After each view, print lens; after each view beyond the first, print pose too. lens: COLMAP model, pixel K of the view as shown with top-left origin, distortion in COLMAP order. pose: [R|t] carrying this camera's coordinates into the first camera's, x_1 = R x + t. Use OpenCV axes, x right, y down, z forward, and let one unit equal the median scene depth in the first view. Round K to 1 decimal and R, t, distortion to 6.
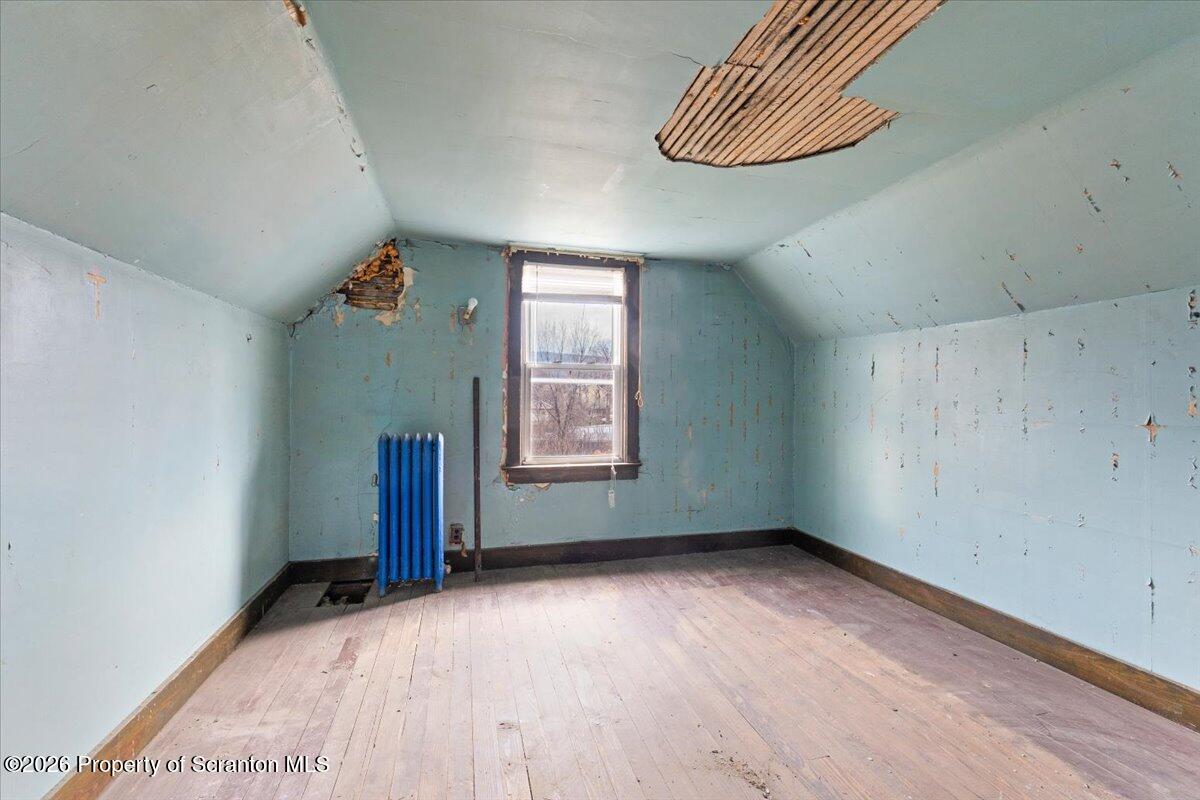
lens RADIAL K [[522.1, 0, 600.3], [0, 522.1, 399.6], [0, 0, 1]] dist [-0.000255, -0.000045]
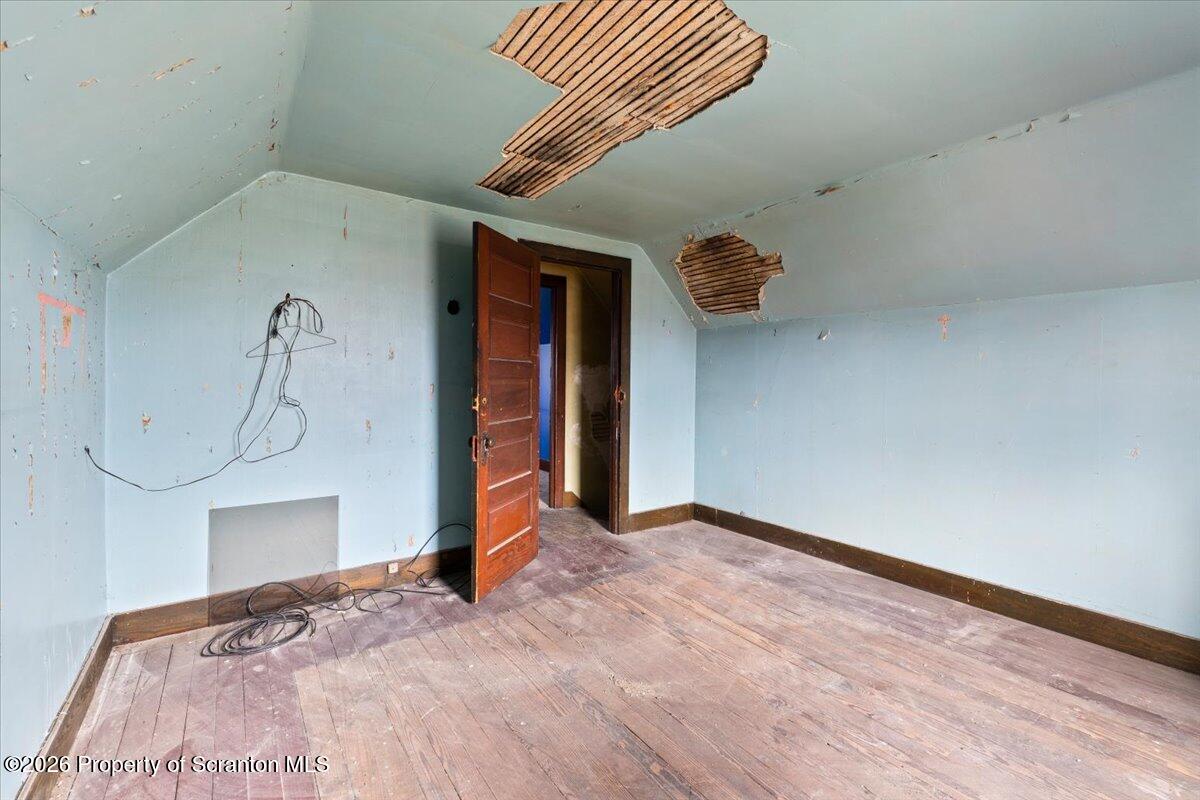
lens RADIAL K [[522.1, 0, 601.0], [0, 522.1, 394.8], [0, 0, 1]] dist [-0.000255, -0.000045]
pose [[-0.937451, -0.007228, -0.348043, 0.672961], [-0.019188, 0.999337, 0.030929, -0.001959], [0.347589, 0.035673, -0.936968, 1.832852]]
